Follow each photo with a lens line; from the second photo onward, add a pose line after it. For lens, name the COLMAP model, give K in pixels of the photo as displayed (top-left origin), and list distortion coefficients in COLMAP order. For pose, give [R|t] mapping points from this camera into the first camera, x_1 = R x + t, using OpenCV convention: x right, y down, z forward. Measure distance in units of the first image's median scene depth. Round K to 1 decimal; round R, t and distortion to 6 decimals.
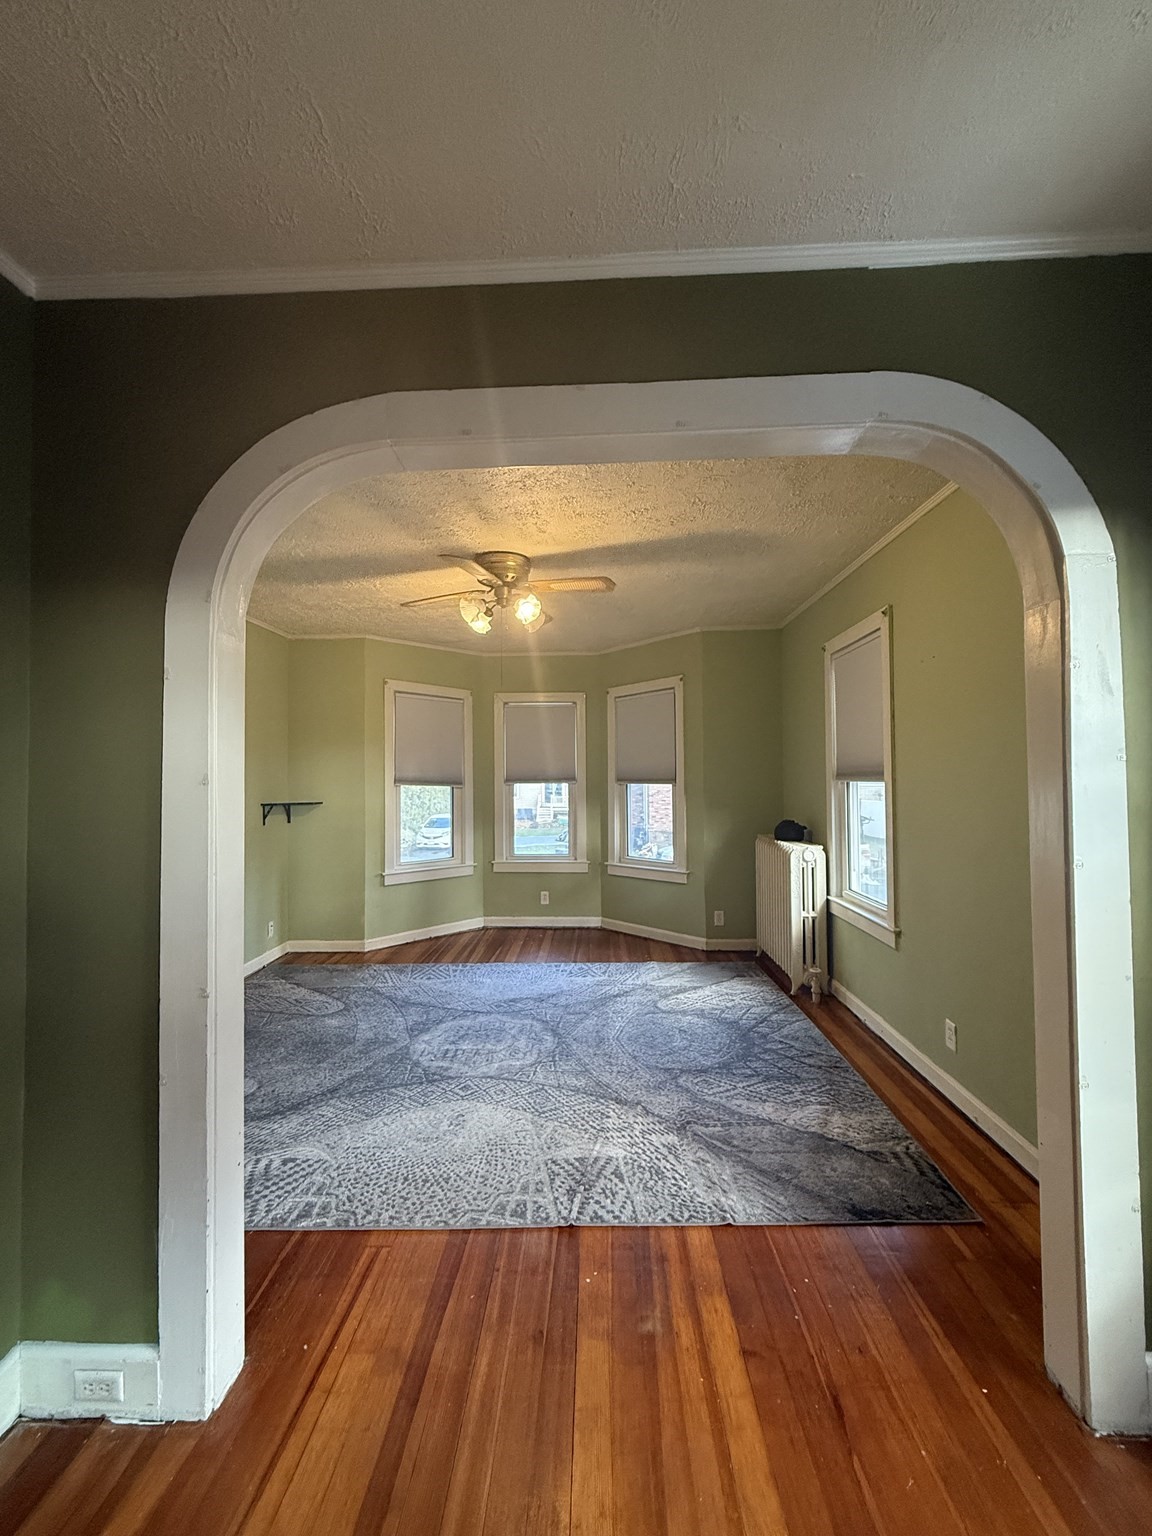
lens RADIAL K [[607.5, 0, 576.0], [0, 607.5, 768.0], [0, 0, 1]] dist [-0.000001, -0.000185]
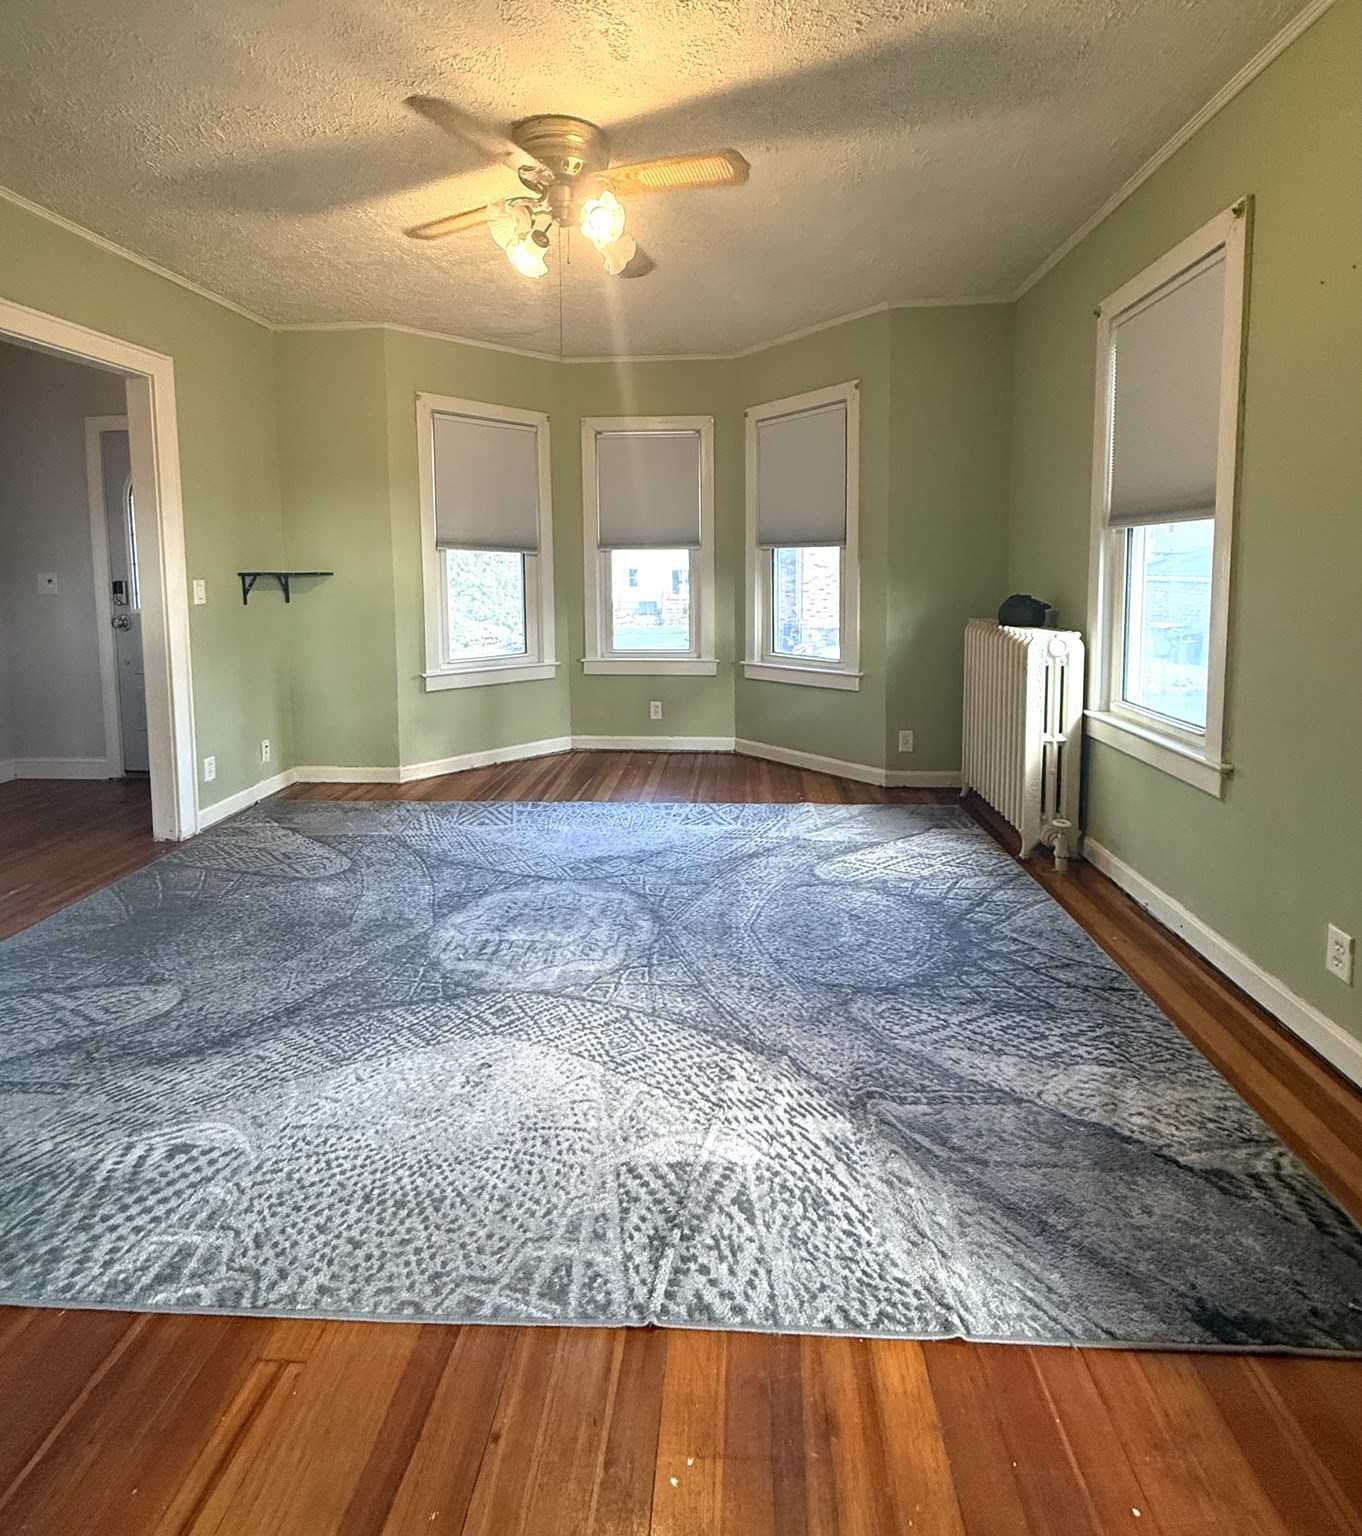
lens RADIAL K [[742.5, 0, 681.9], [0, 742.5, 629.3], [0, 0, 1]] dist [-0.000413, -0.000375]
pose [[0.999155, 0.002337, -0.041033, 0.029950], [0.001836, 0.994849, 0.101355, 0.062697], [0.041058, -0.101345, 0.994004, 0.292275]]
